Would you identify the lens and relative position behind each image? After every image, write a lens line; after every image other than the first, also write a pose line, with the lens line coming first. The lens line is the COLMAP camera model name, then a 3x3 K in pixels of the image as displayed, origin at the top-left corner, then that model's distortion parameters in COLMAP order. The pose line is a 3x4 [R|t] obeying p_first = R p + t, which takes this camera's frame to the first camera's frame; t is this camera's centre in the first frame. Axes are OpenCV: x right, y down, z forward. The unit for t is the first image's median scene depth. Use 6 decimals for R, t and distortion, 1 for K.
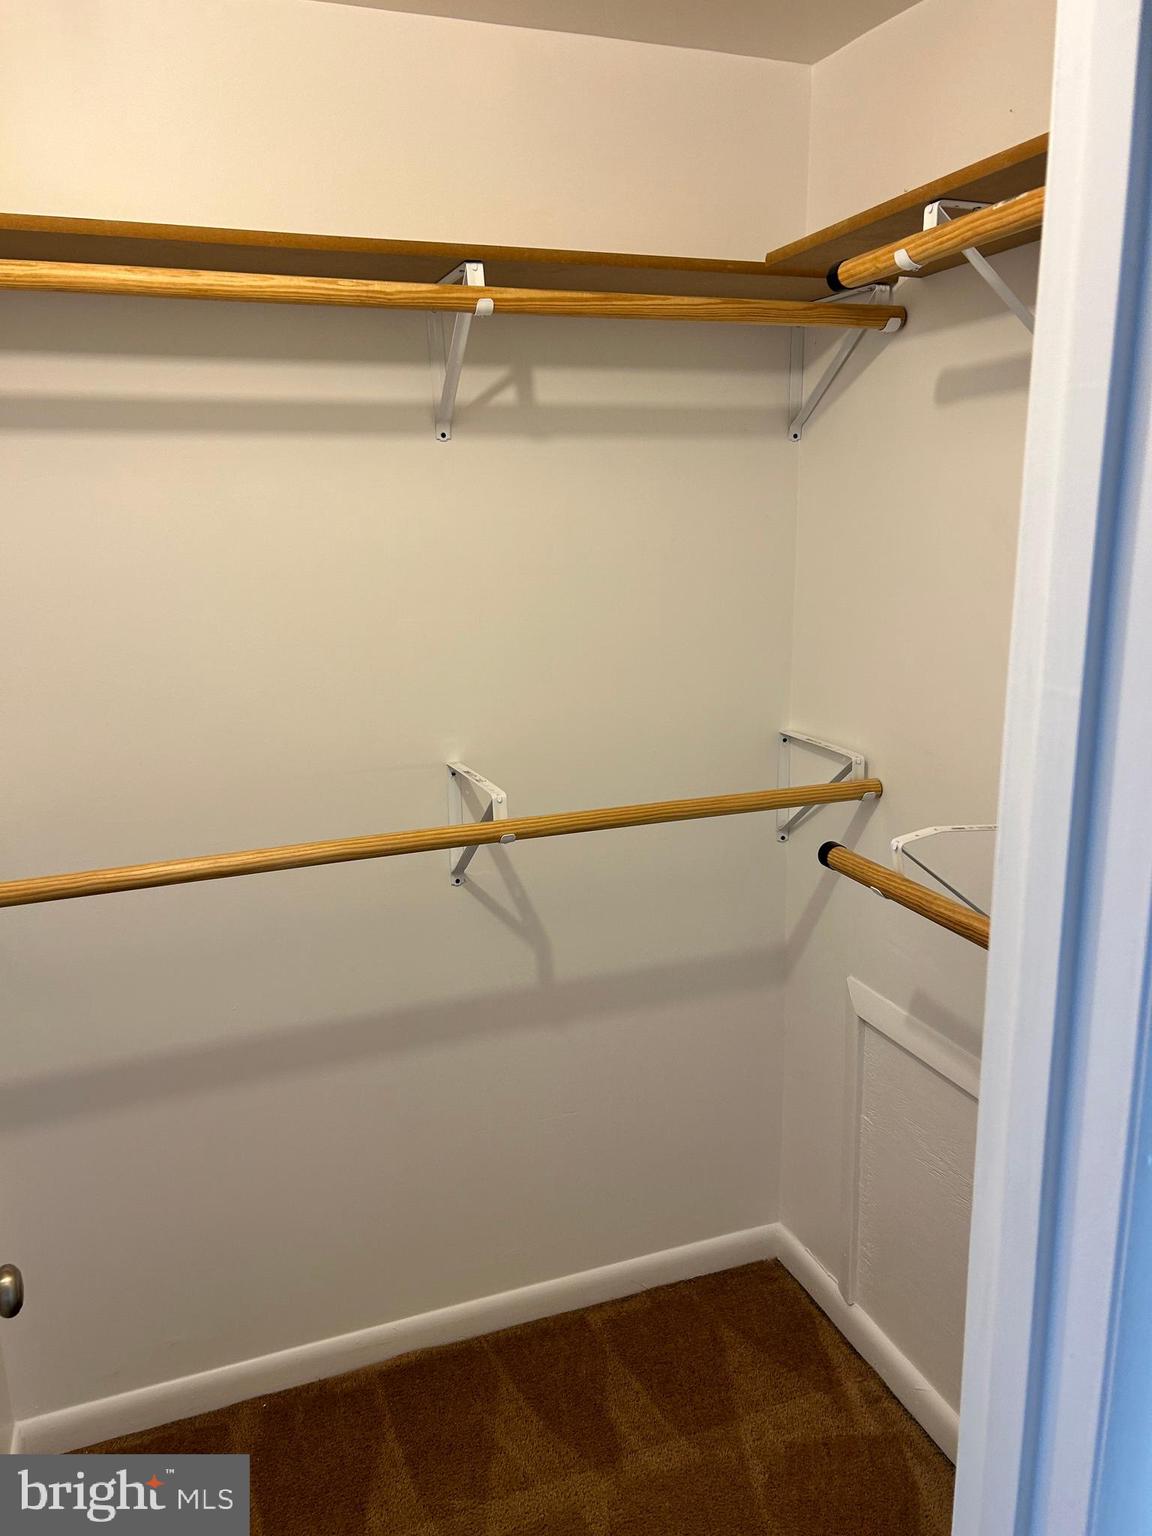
lens RADIAL K [[1163.1, 0, 582.1], [0, 1163.1, 765.2], [0, 0, 1]] dist [0.051371, -0.059909]
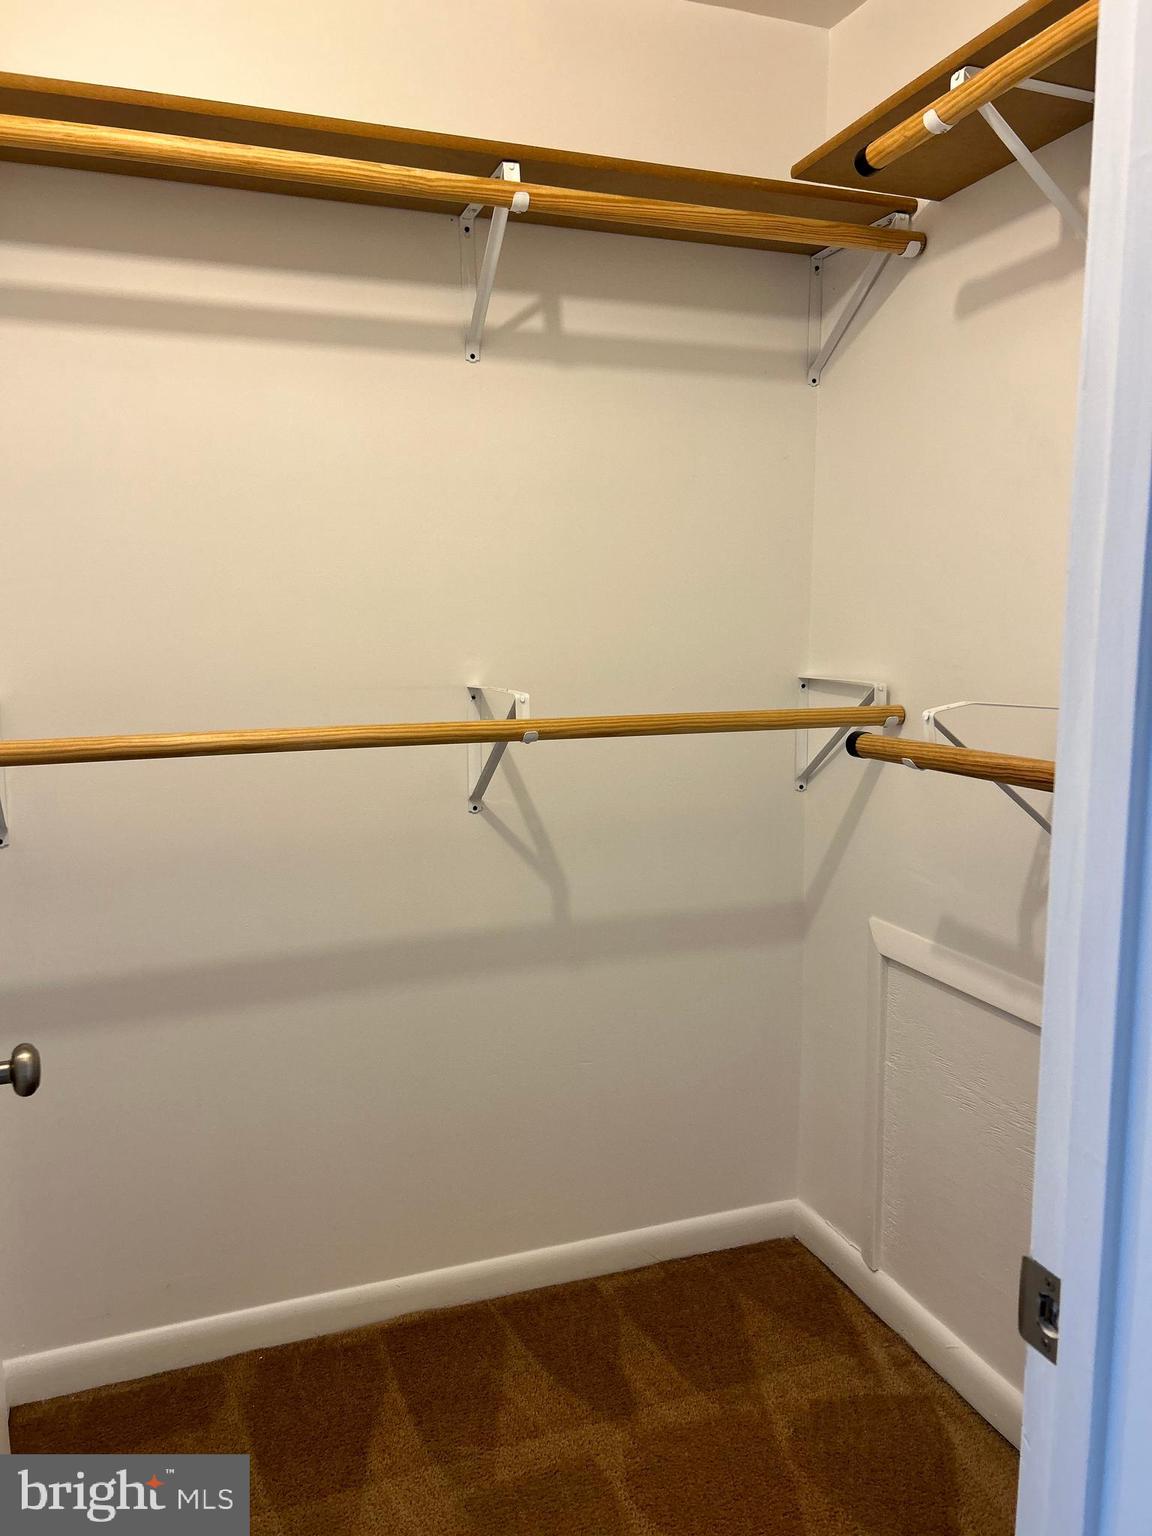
lens RADIAL K [[1163.7, 0, 562.5], [0, 1163.7, 779.8], [0, 0, 1]] dist [0.043794, -0.046896]
pose [[0.999857, 0.013127, -0.010707, -0.022718], [-0.014043, 0.995801, -0.090463, 0.169016], [0.009474, 0.090600, 0.995842, 0.012349]]
